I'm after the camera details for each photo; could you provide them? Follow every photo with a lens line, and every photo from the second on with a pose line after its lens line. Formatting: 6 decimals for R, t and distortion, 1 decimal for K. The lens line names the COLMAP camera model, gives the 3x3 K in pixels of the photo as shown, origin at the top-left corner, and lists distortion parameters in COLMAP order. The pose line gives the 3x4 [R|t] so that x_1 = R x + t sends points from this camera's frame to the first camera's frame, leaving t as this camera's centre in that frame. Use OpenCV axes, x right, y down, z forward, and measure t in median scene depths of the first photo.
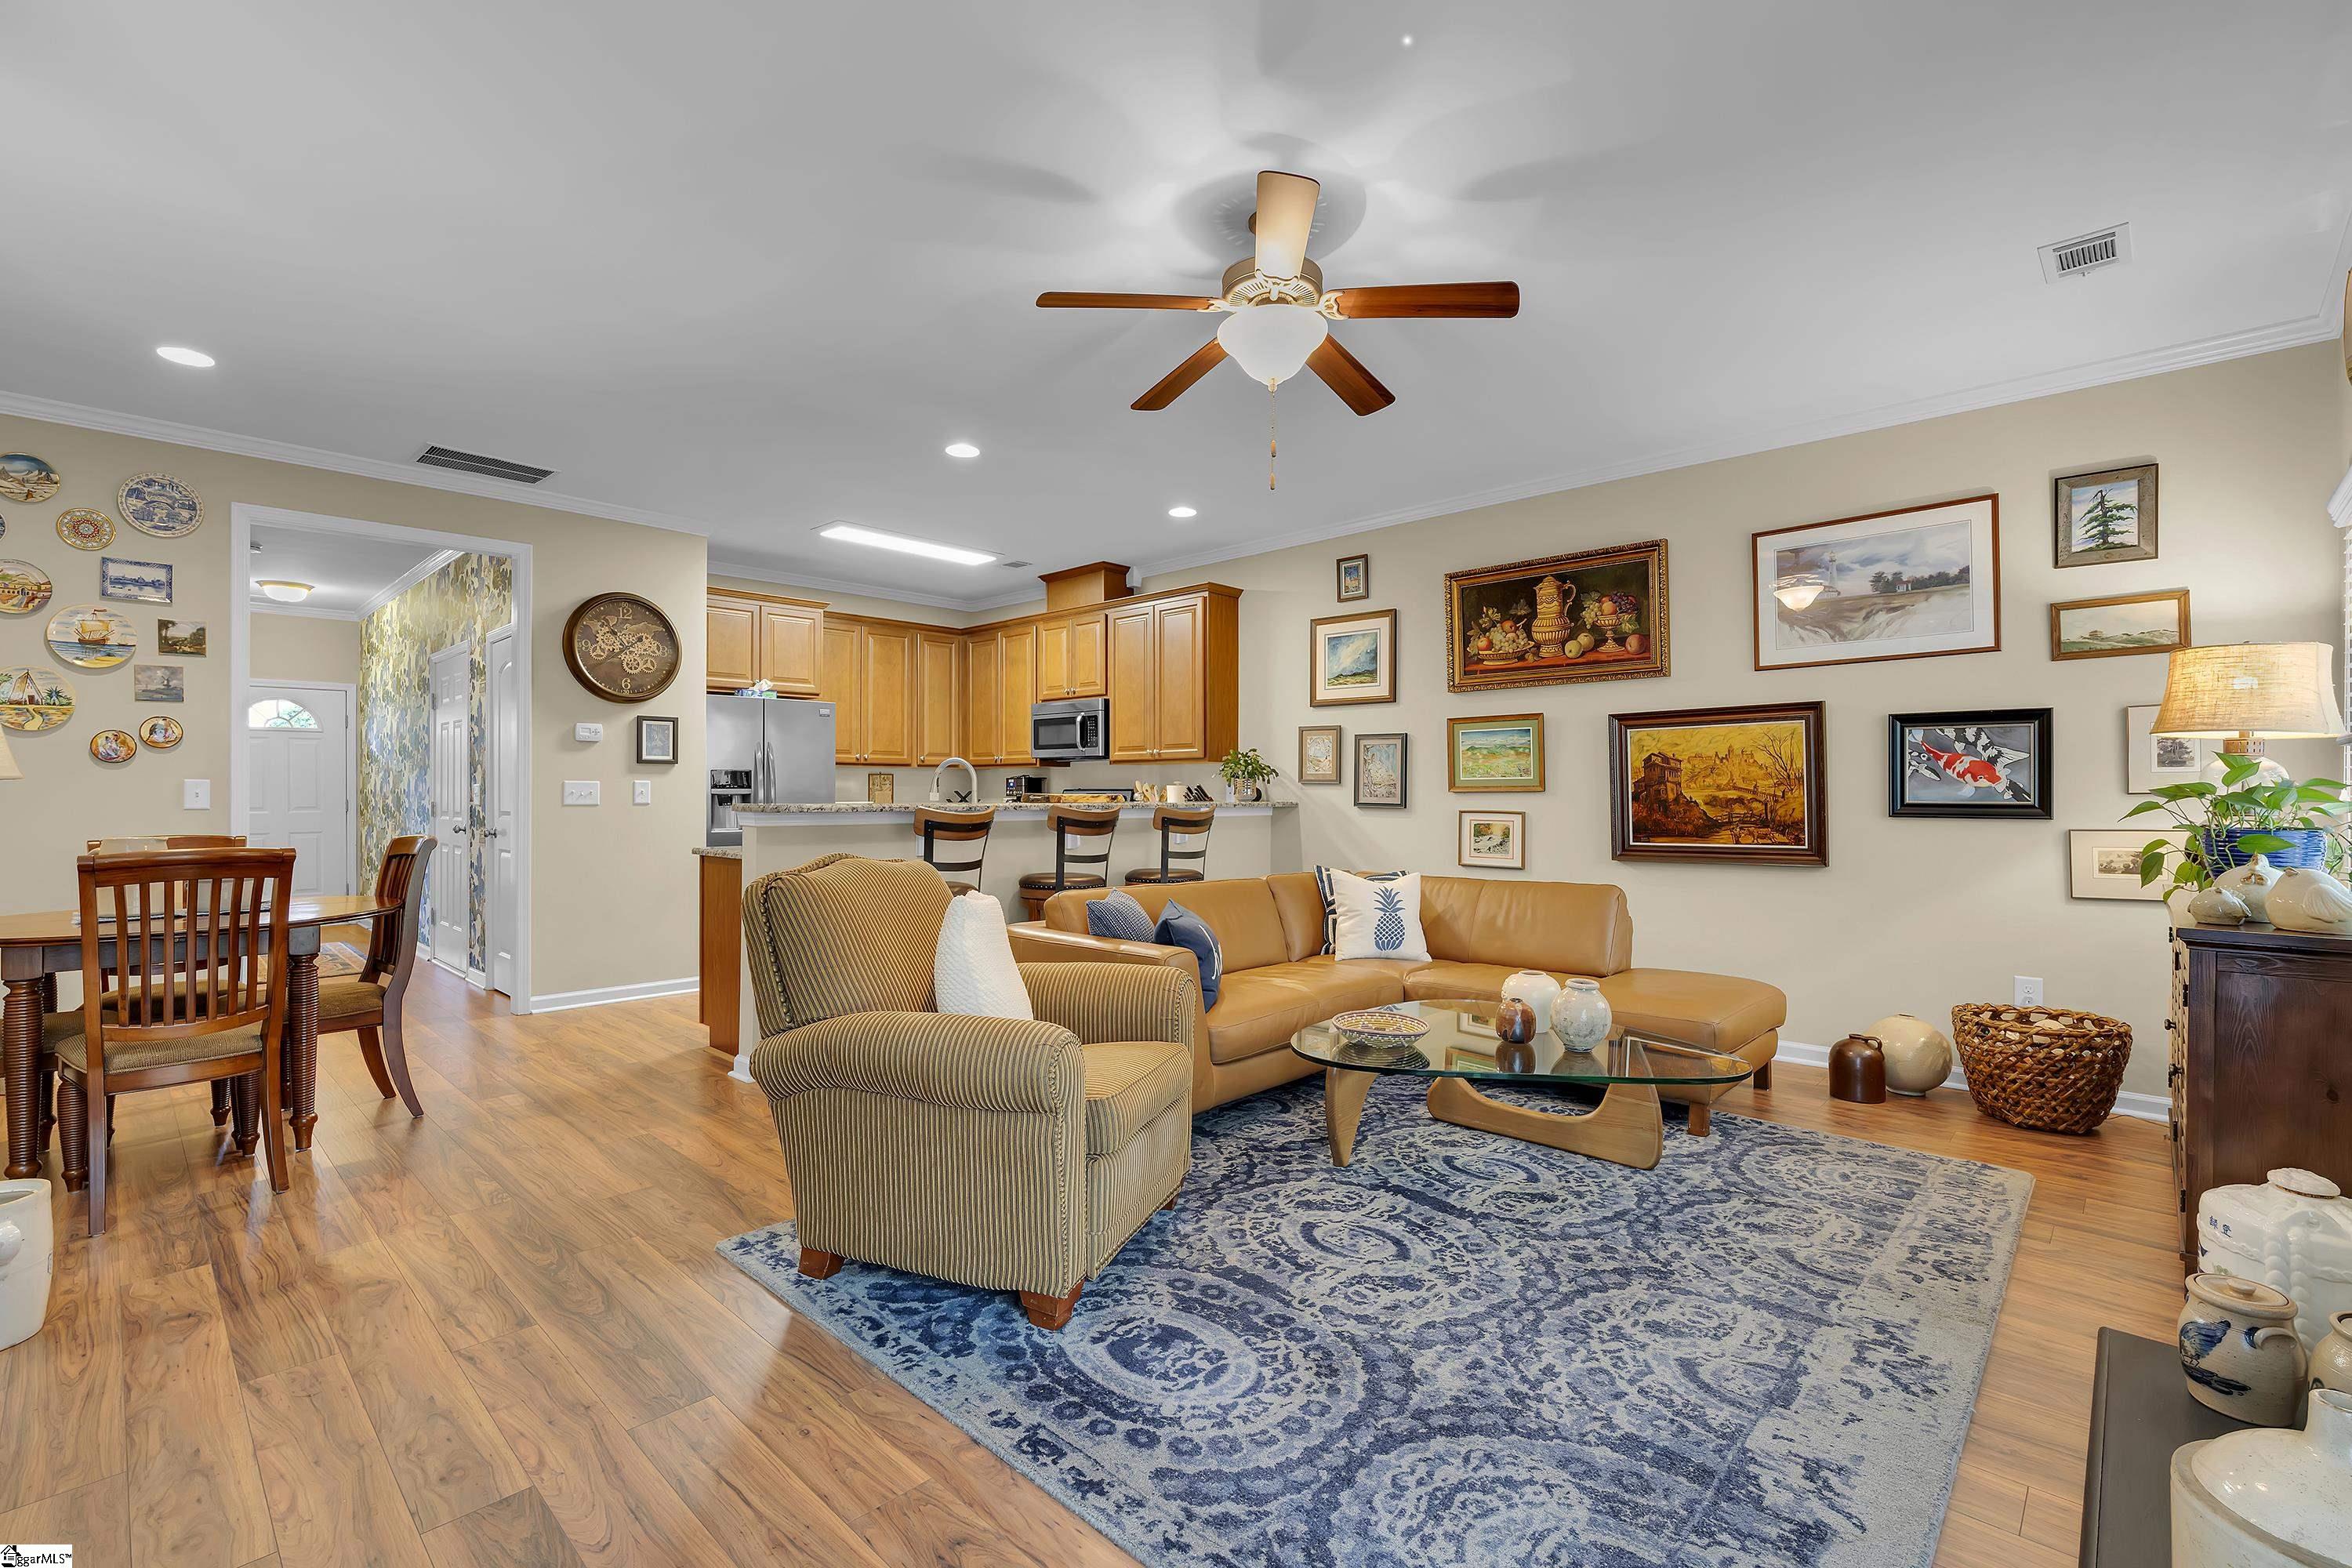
lens RADIAL K [[1063.3, 0, 1179.6], [0, 1063.3, 787.2], [0, 0, 1]] dist [-0.011765, 0.003468]
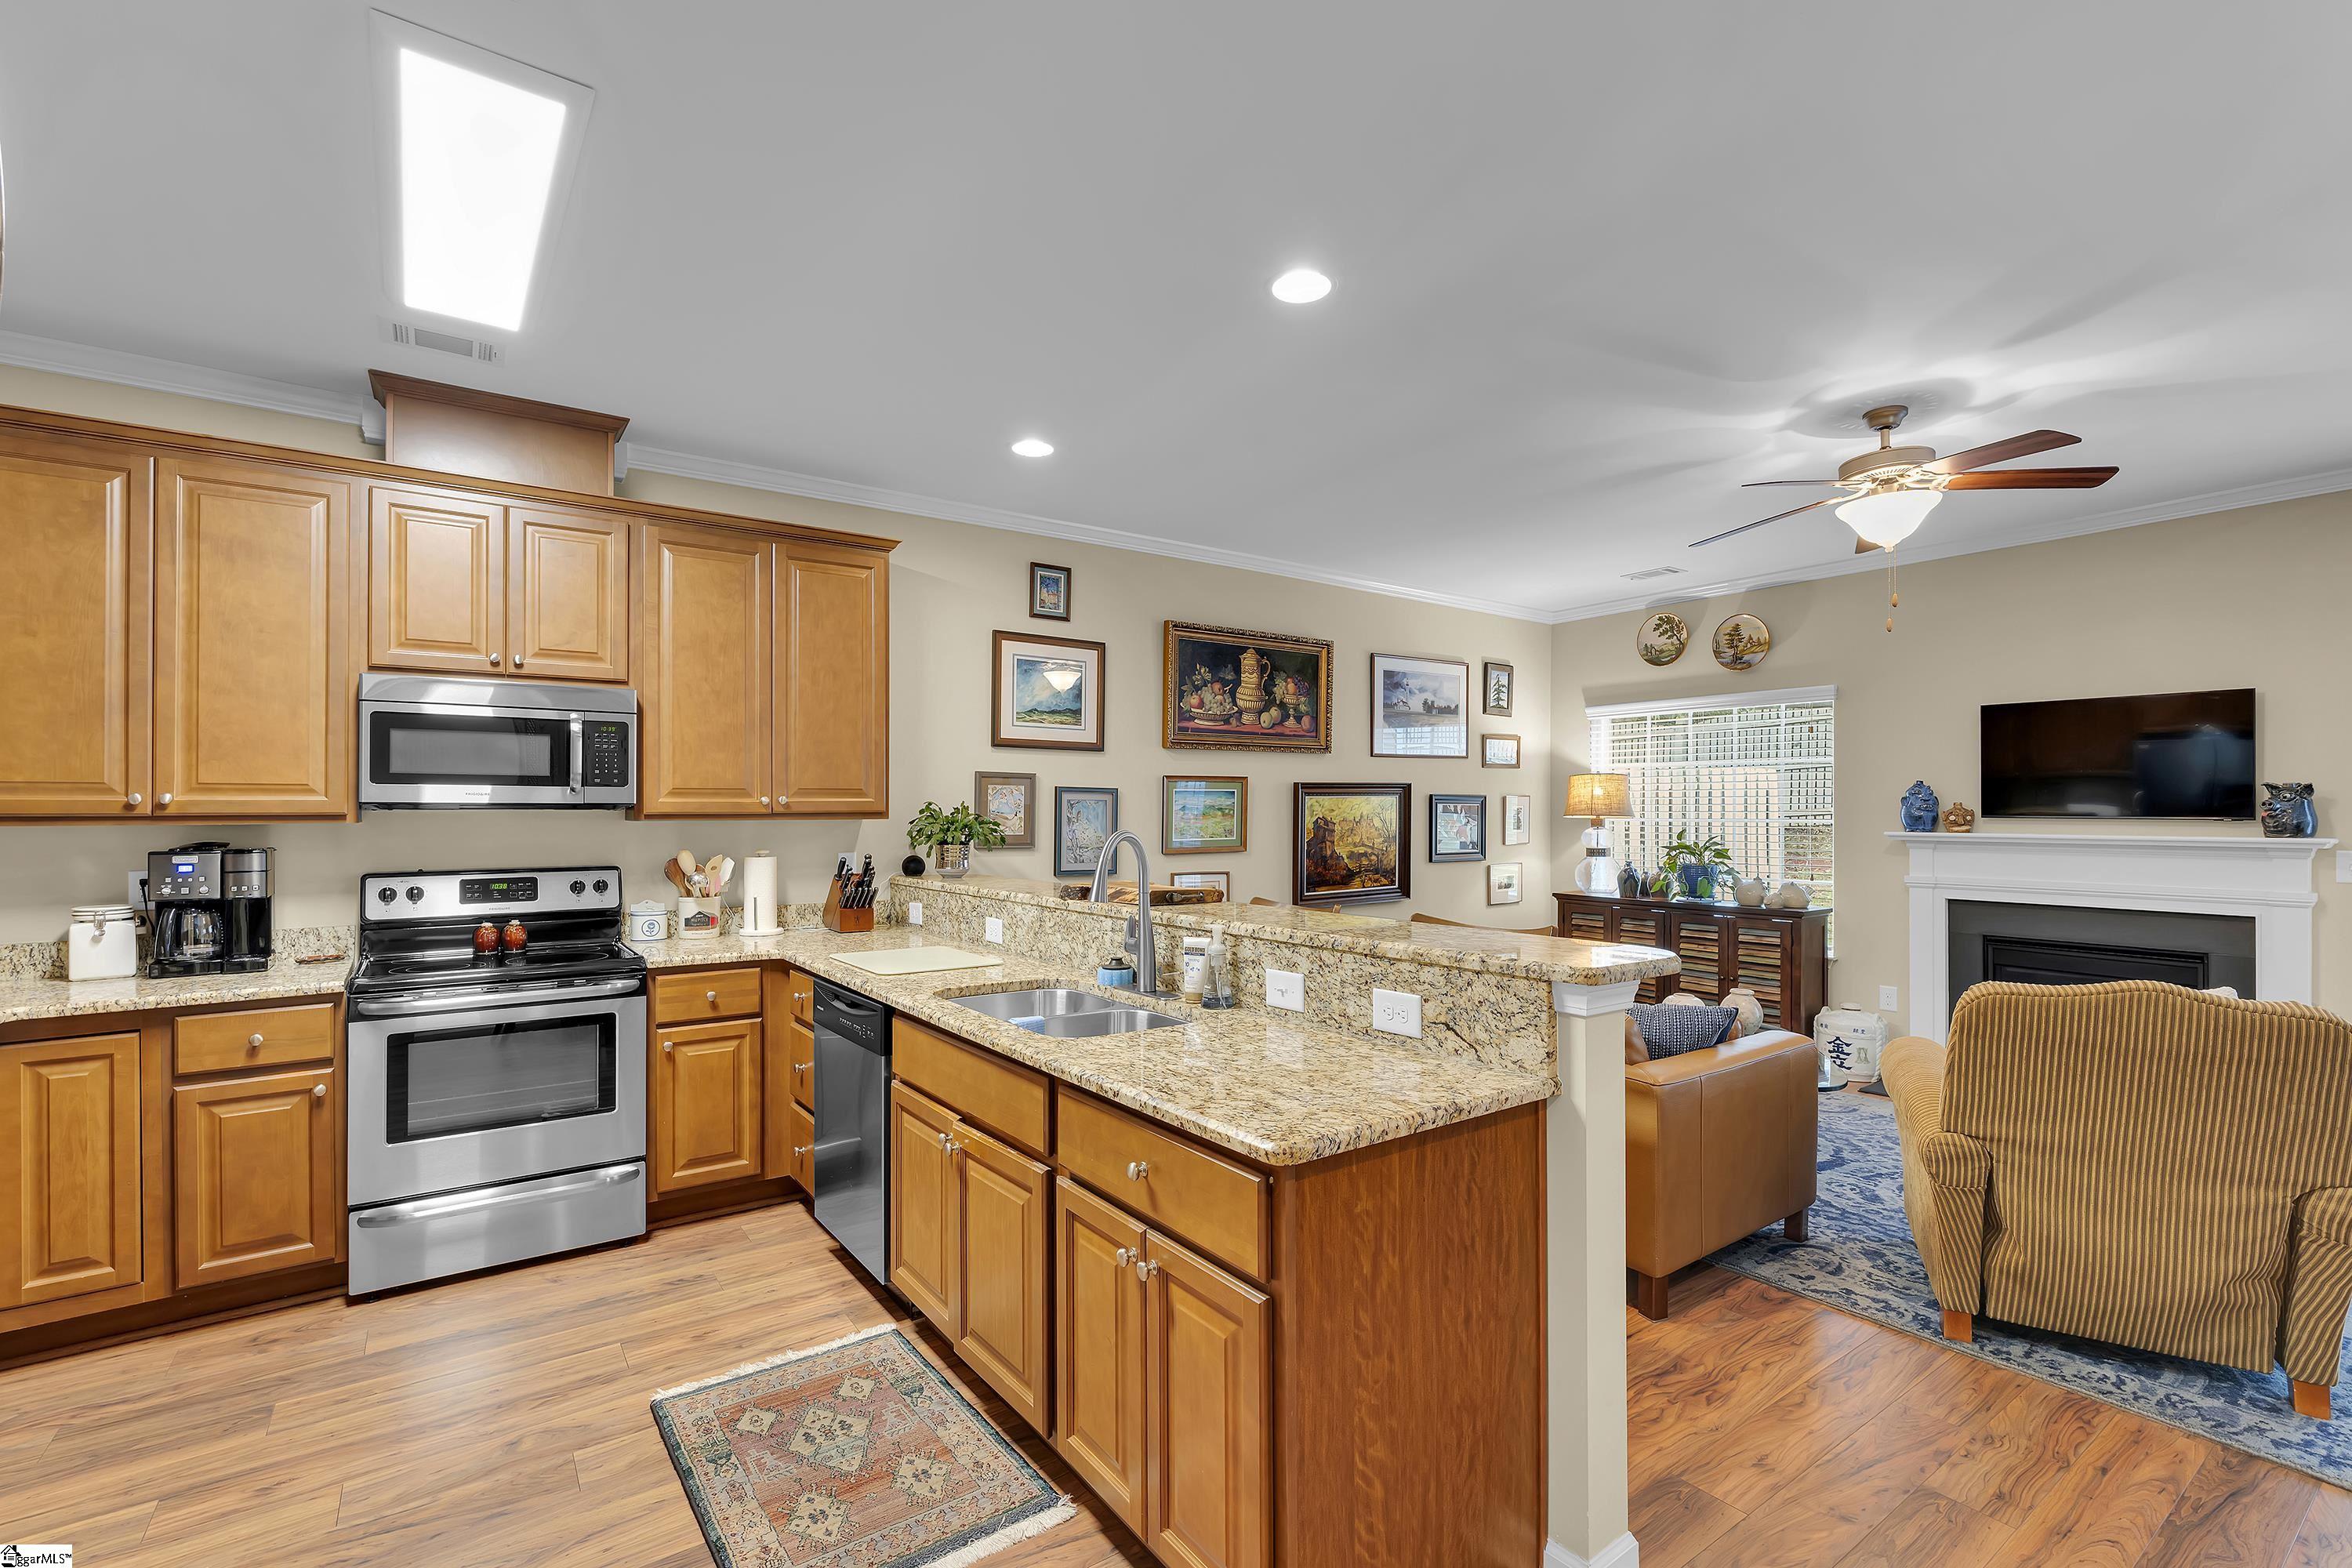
lens RADIAL K [[1035.3, 0, 1208.1], [0, 1035.3, 808.5], [0, 0, 1]] dist [-0.007643, 0.003985]
pose [[0.171220, 0.001329, 0.985232, -0.704646], [-0.004237, 0.999991, -0.000613, -0.039342], [-0.985224, -0.004069, 0.171224, 0.897232]]
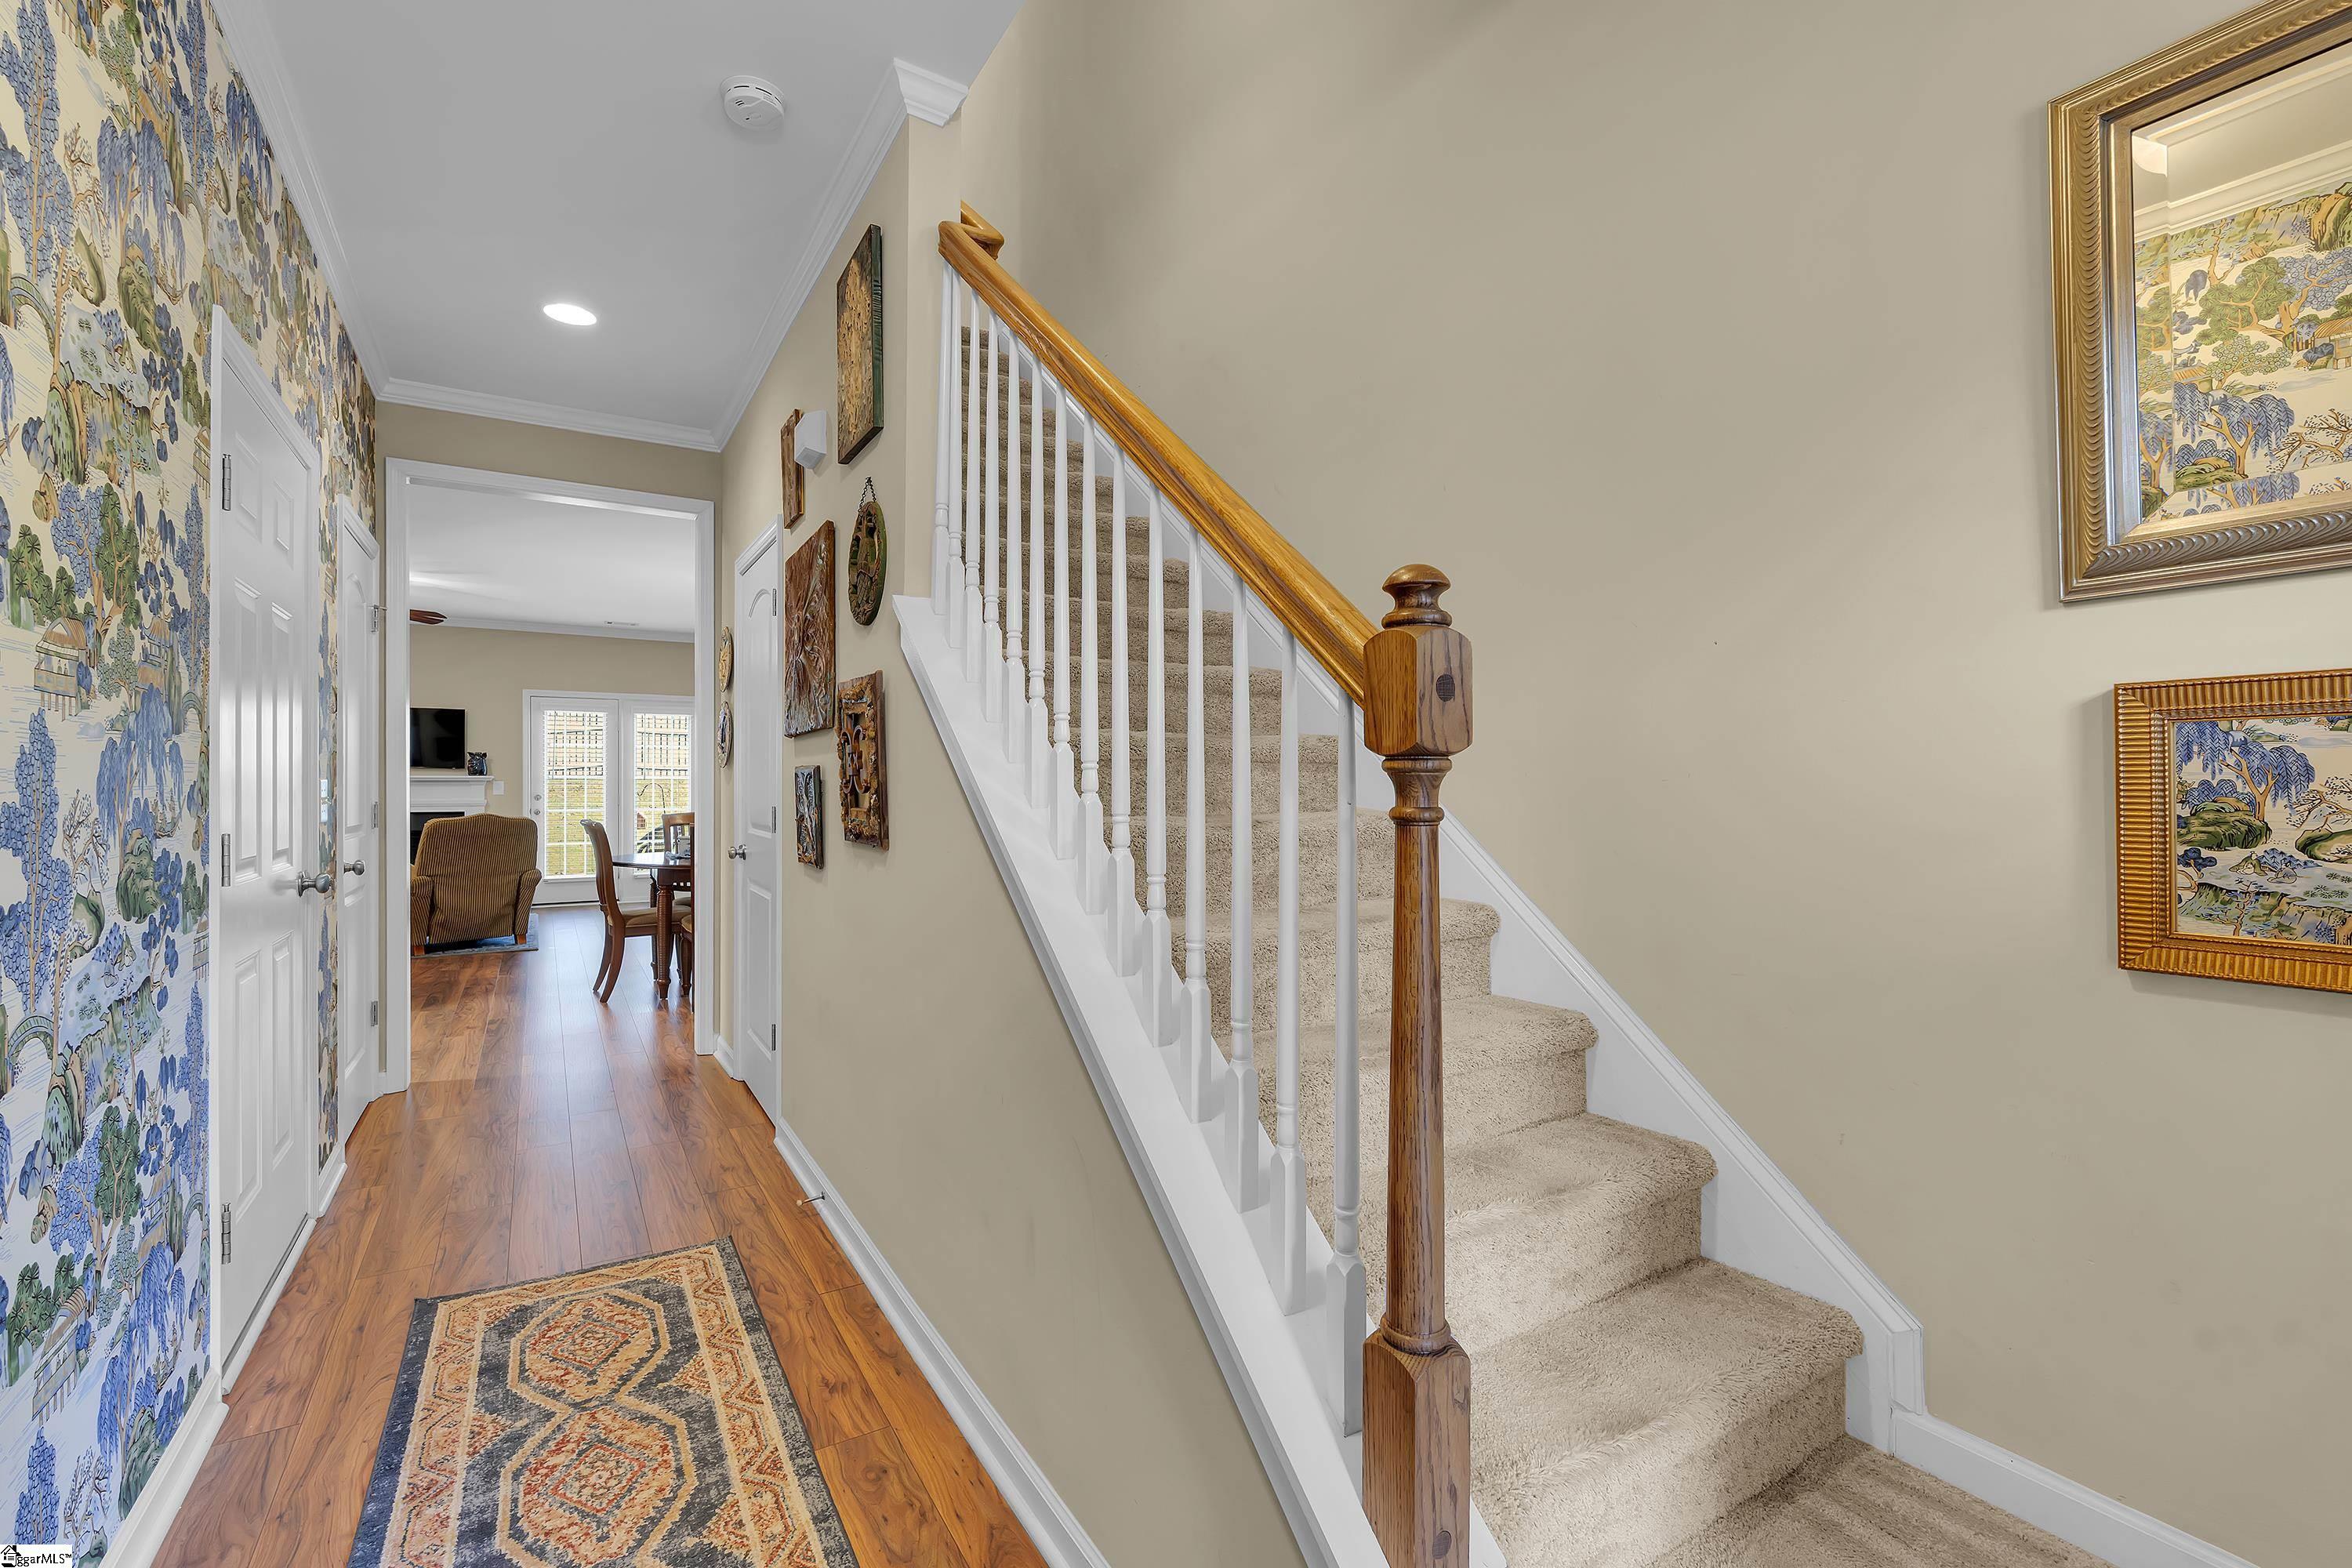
lens RADIAL K [[1035.3, 0, 1155.0], [0, 1035.3, 775.1], [0, 0, 1]] dist [-0.007643, 0.003985]
pose [[-0.968219, -0.011651, 0.249832, -1.441201], [-0.009485, 0.999906, 0.009871, -0.052620], [-0.249923, 0.007188, -0.968239, 1.728394]]
